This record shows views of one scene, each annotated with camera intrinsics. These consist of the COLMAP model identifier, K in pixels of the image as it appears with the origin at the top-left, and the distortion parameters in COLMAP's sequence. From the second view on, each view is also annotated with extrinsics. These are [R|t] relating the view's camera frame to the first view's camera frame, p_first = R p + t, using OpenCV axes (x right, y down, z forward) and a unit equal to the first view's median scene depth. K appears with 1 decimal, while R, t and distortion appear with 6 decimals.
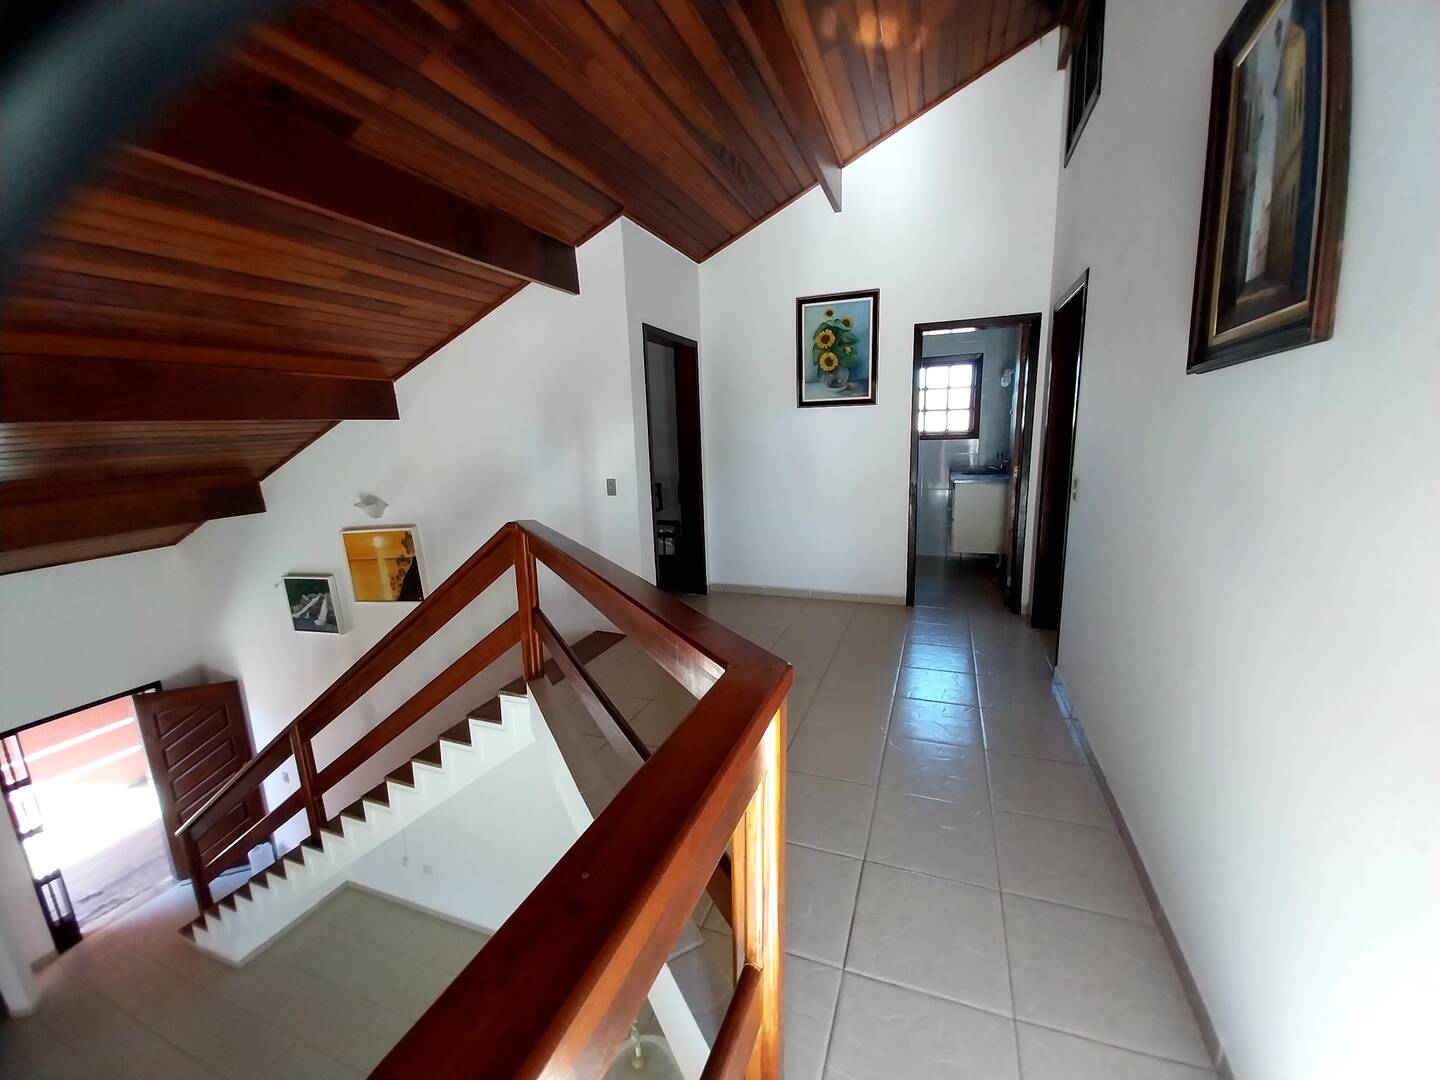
lens RADIAL K [[573.9, 0, 730.7], [0, 573.9, 539.6], [0, 0, 1]] dist [0.025837, -0.019734]
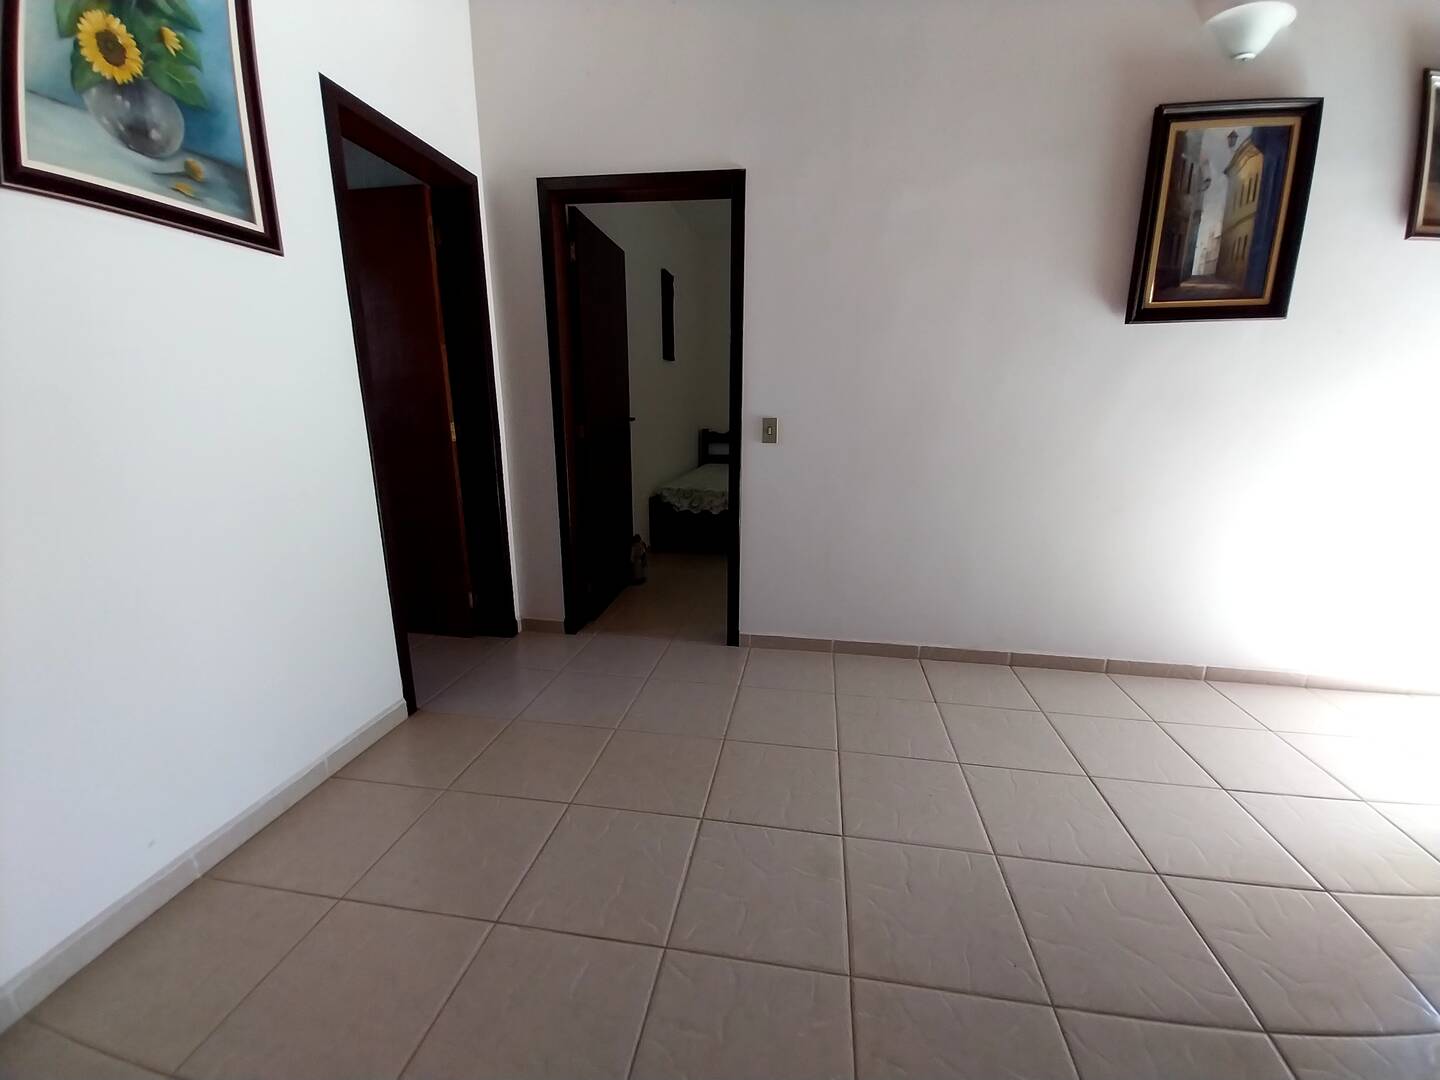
lens RADIAL K [[568.0, 0, 729.9], [0, 568.0, 536.6], [0, 0, 1]] dist [0.029079, -0.020495]
pose [[-0.214394, -0.199879, 0.956077, -0.189272], [0.176833, 0.954720, 0.239249, -0.099468], [-0.960607, 0.220359, -0.169341, 0.819904]]
